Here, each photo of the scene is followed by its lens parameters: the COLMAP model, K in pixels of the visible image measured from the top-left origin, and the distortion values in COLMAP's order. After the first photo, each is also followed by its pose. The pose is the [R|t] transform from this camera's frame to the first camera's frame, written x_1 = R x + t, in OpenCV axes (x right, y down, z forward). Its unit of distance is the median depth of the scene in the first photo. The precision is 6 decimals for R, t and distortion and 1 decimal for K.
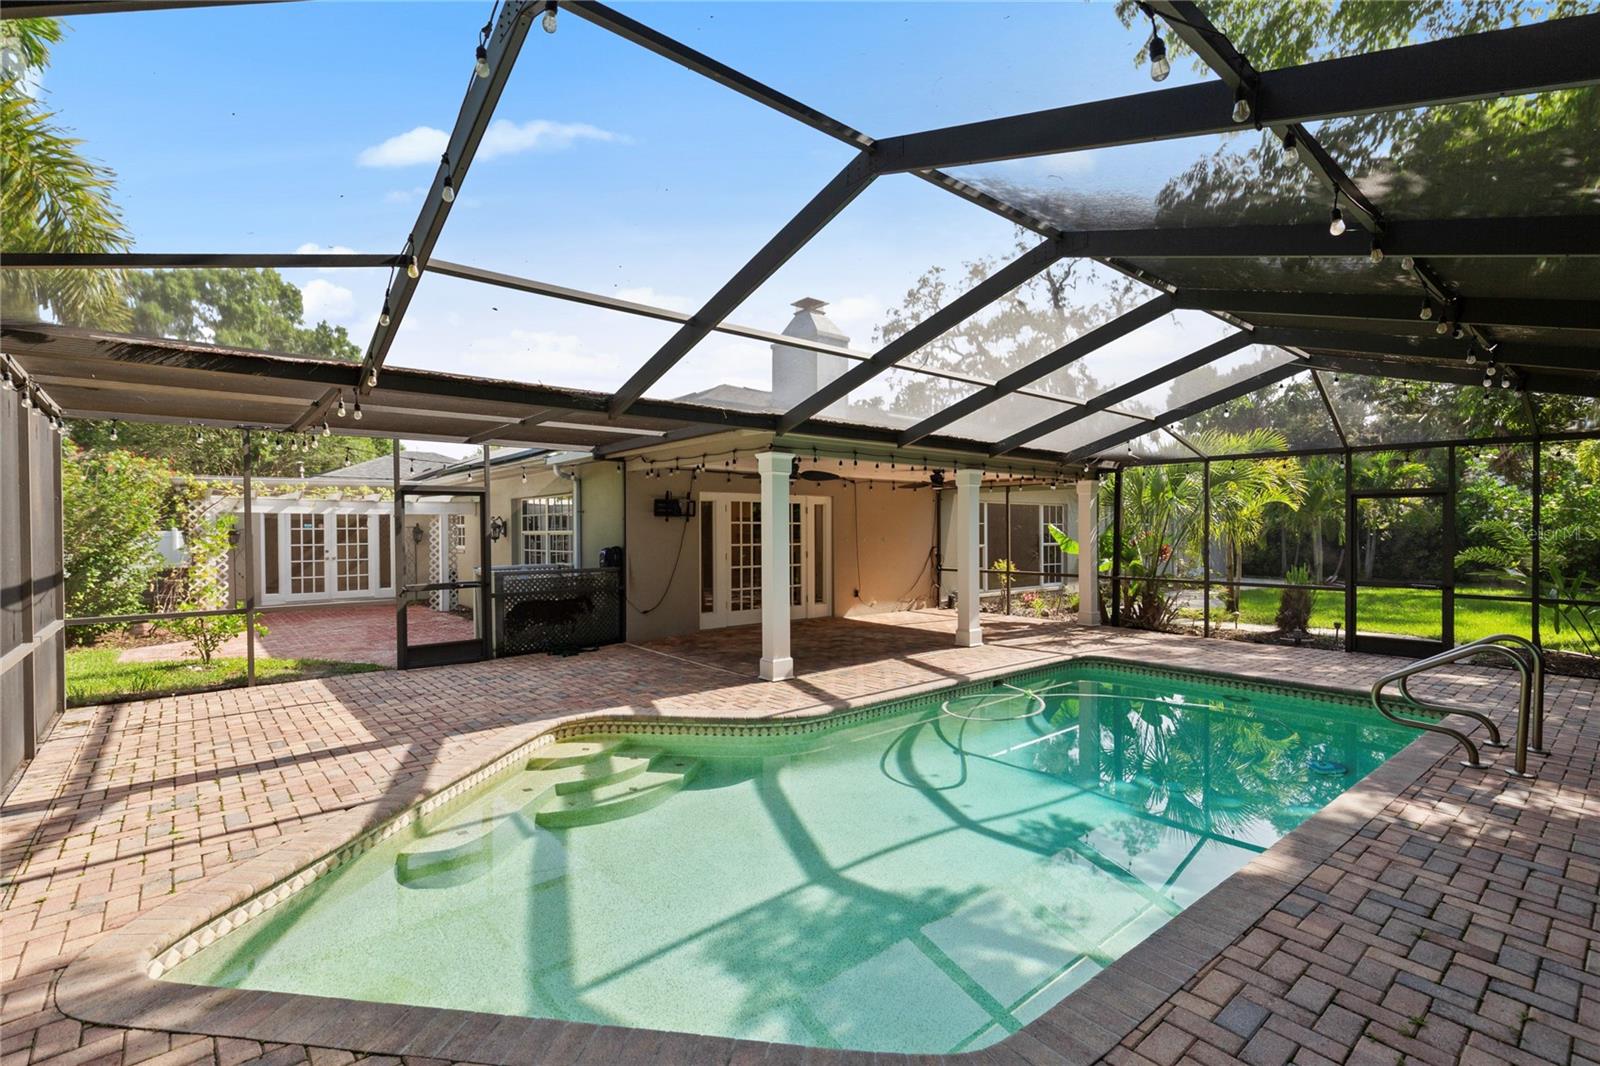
lens RADIAL K [[737.3, 0, 792.3], [0, 737.3, 536.3], [0, 0, 1]] dist [0.009869, -0.001474]
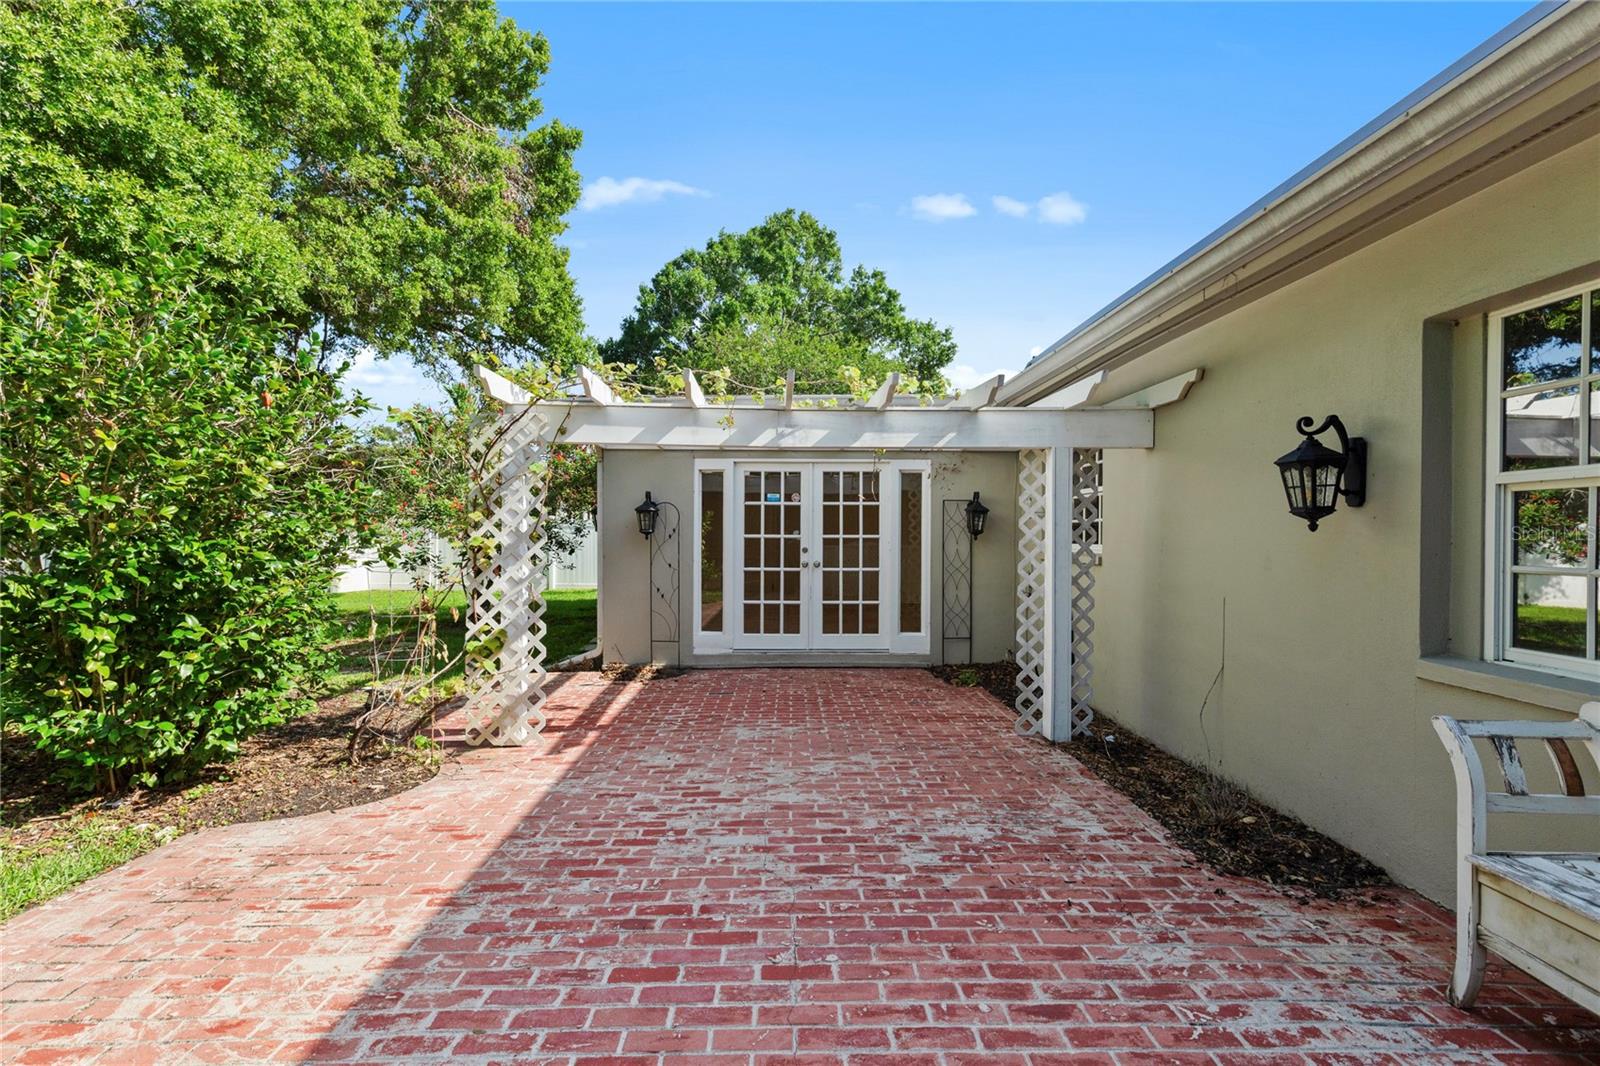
lens RADIAL K [[737.3, 0, 794.4], [0, 737.3, 529.8], [0, 0, 1]] dist [0.009869, -0.001474]
pose [[0.776658, 0.006253, -0.629891, -0.327069], [-0.016069, 0.999822, -0.009888, 0.012026], [0.629717, 0.017801, 0.776621, 0.614249]]
